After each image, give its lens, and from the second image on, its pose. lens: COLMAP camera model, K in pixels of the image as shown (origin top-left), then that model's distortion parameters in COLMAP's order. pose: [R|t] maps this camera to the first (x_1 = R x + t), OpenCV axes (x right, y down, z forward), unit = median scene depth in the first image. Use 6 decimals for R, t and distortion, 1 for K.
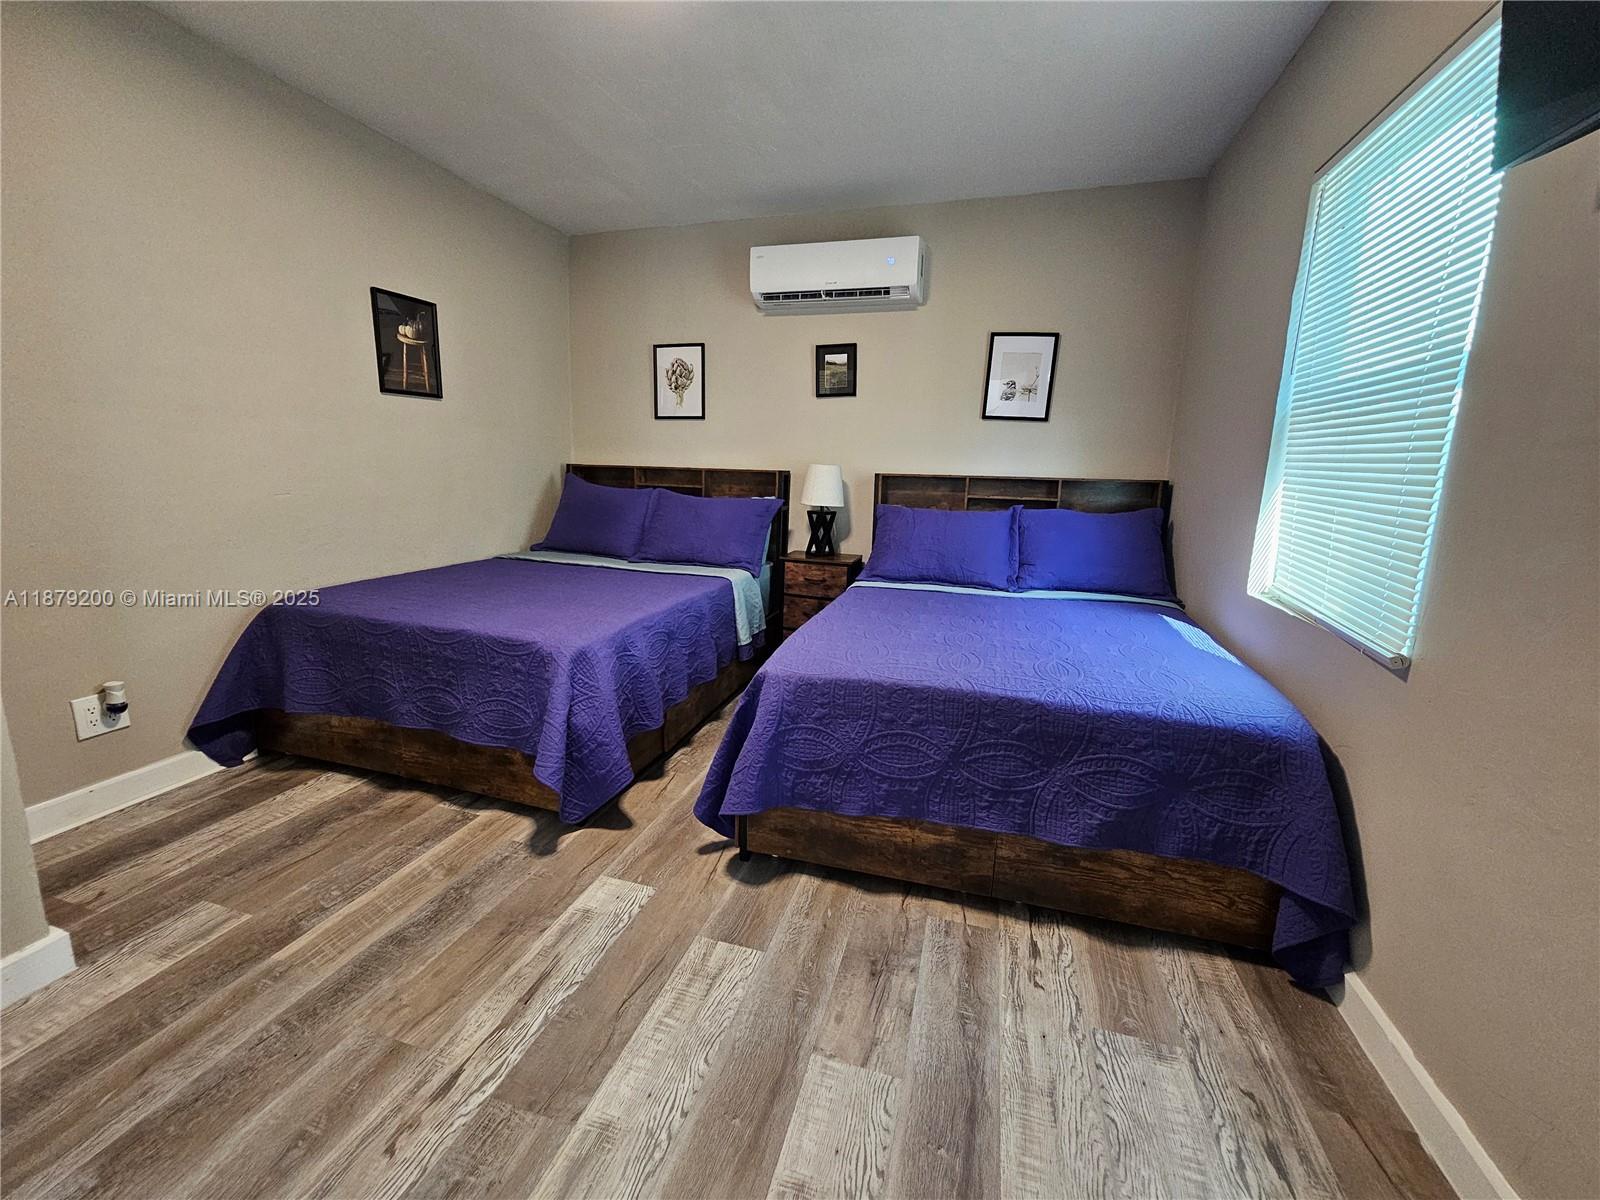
lens RADIAL K [[657.1, 0, 794.2], [0, 657.1, 592.3], [0, 0, 1]] dist [-0.006623, 0.003784]
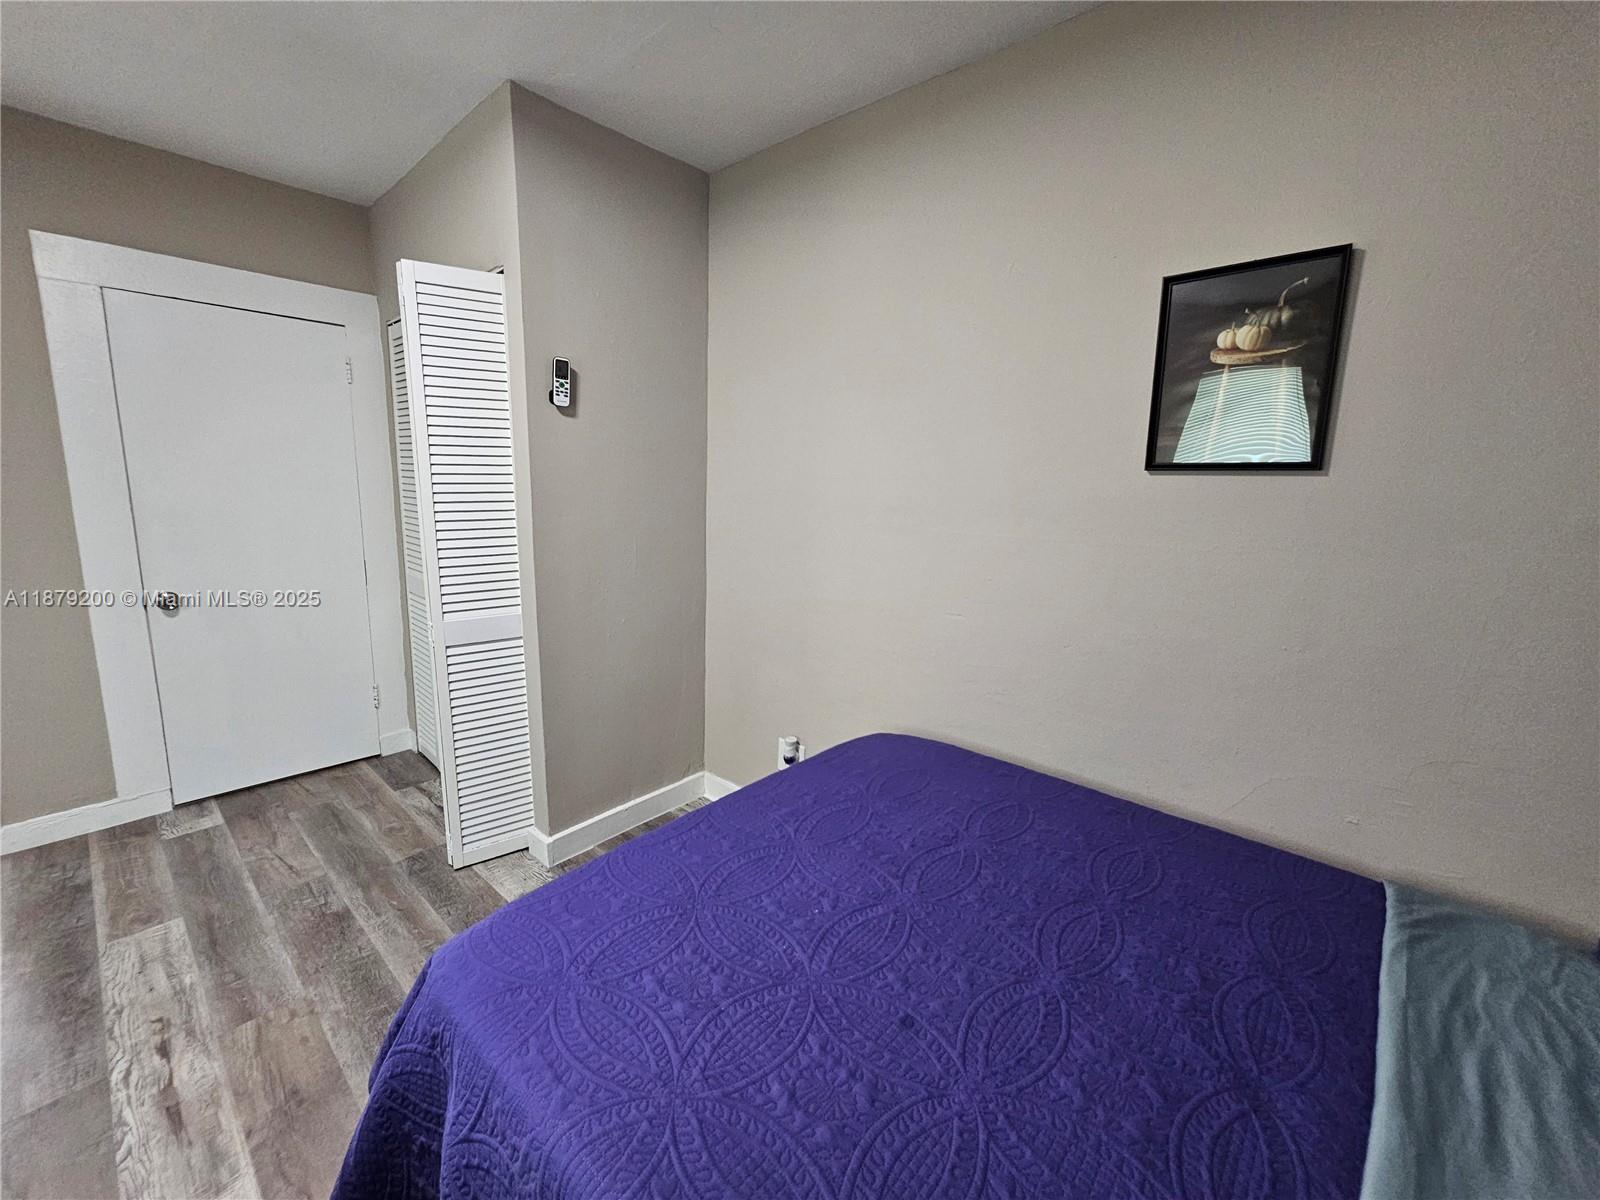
lens RADIAL K [[655.5, 0, 795.5], [0, 655.5, 591.1], [0, 0, 1]] dist [-0.005441, 0.002866]
pose [[-0.425898, 0.115199, -0.897408, -0.007004], [-0.207958, 0.952842, 0.221010, -0.401648], [0.880548, 0.280751, -0.381856, 1.460881]]
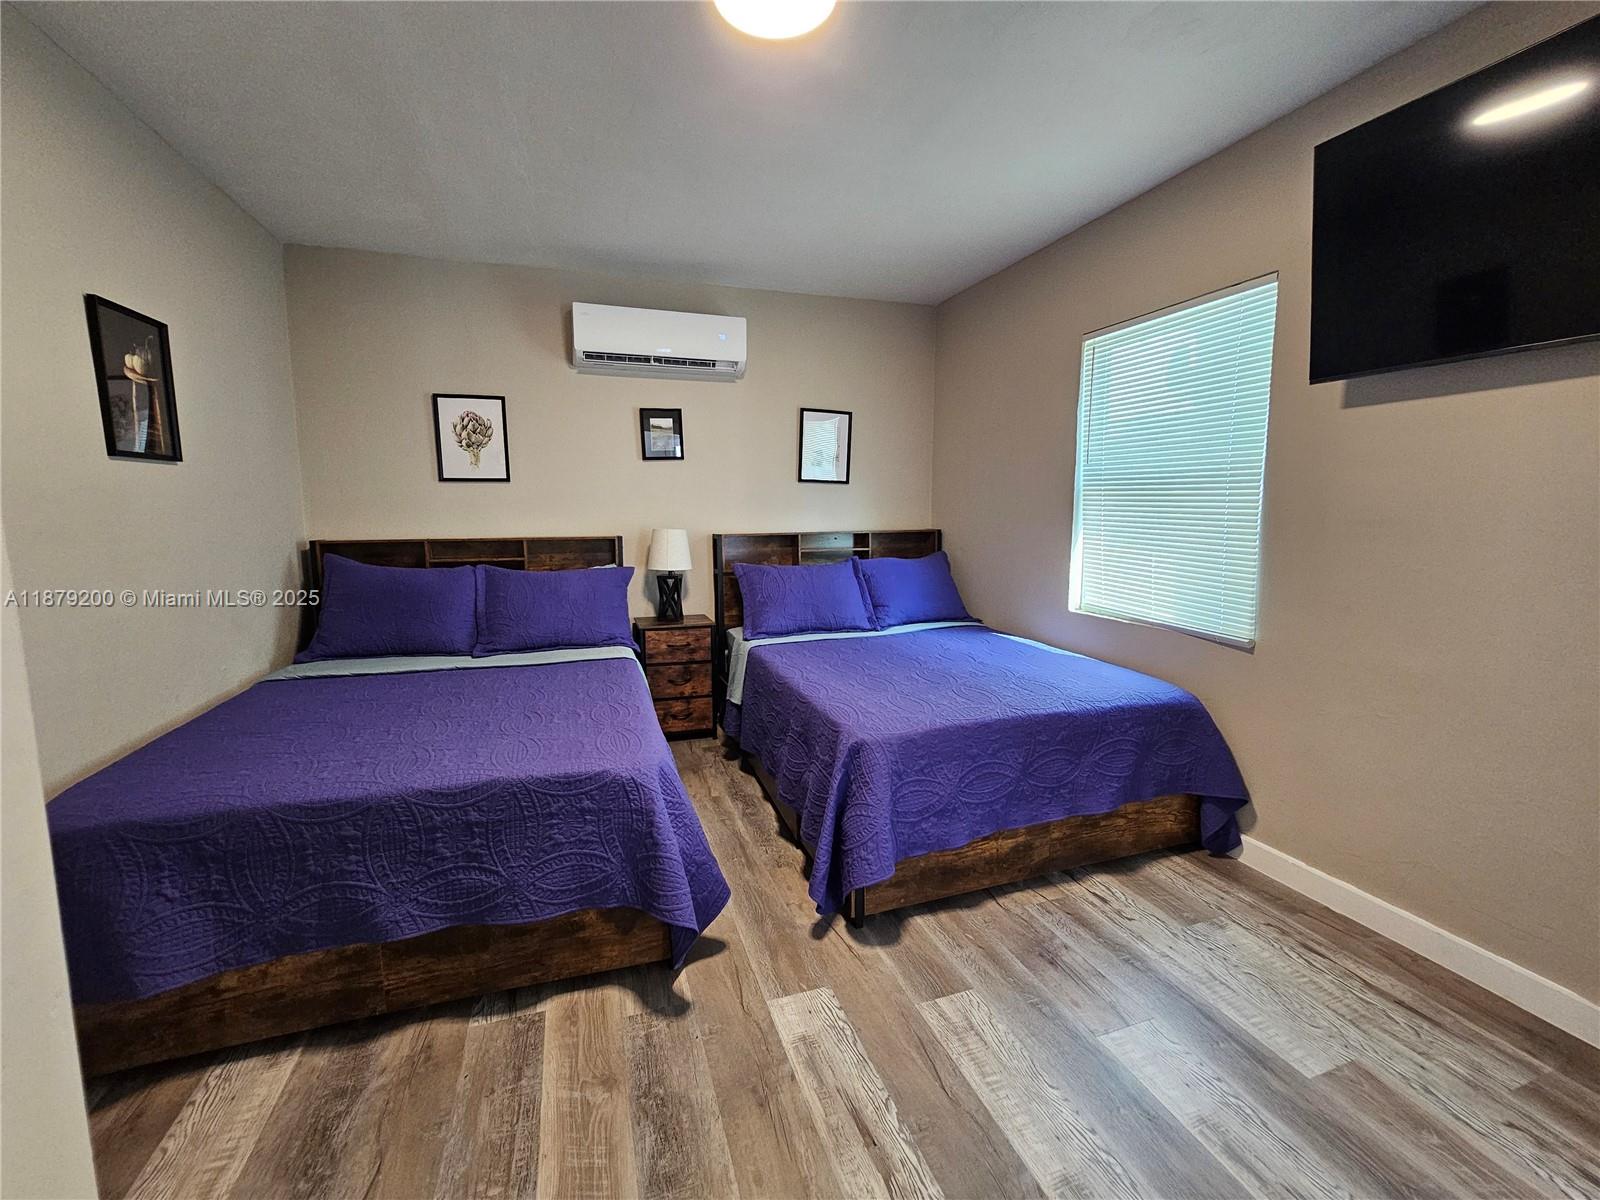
lens RADIAL K [[657.1, 0, 794.2], [0, 657.1, 592.3], [0, 0, 1]] dist [-0.006623, 0.003784]
pose [[0.816258, -0.103523, 0.568335, -0.691224], [0.135017, 0.990752, -0.013448, -0.112111], [-0.561687, 0.087712, 0.822687, 0.166099]]
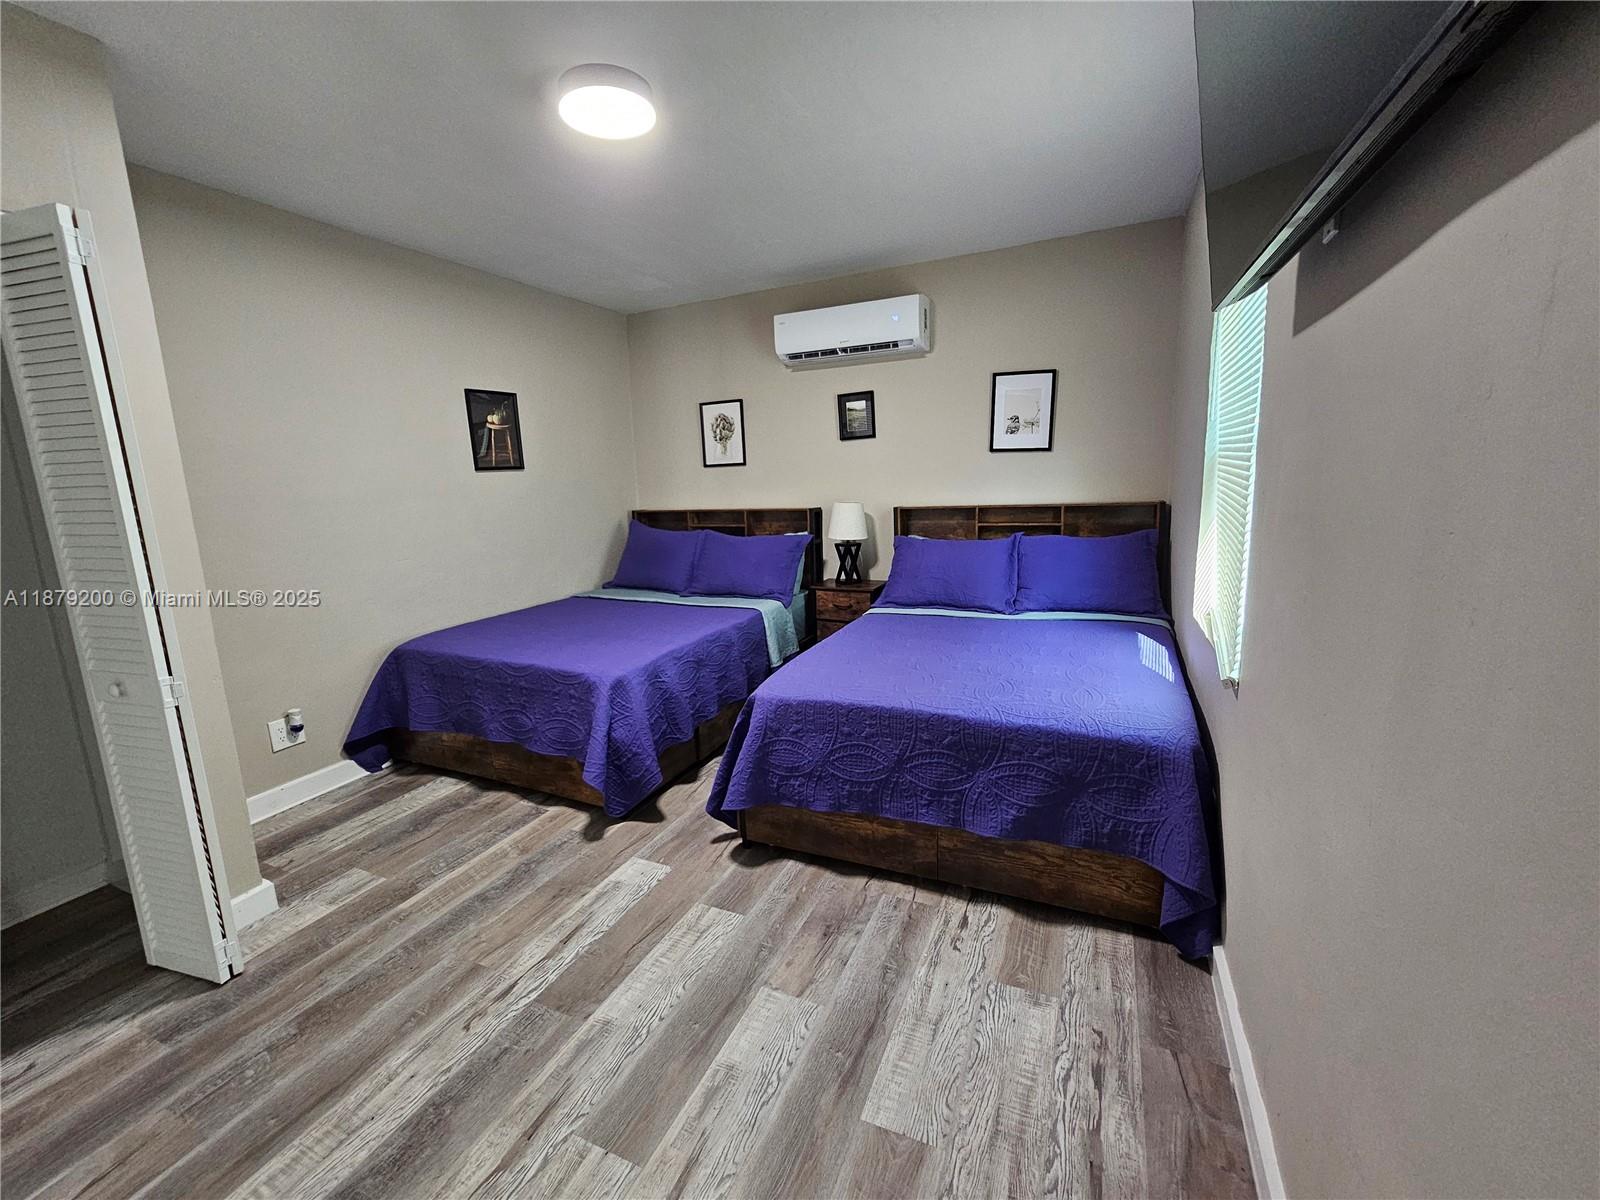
lens RADIAL K [[658.6, 0, 796.2], [0, 658.6, 592.7], [0, 0, 1]] dist [-0.002608, -0.000319]
pose [[0.988472, -0.038709, -0.146374, 0.216860], [0.036845, 0.999202, -0.015430, -0.048619], [0.146855, 0.009859, 0.989109, -0.215270]]
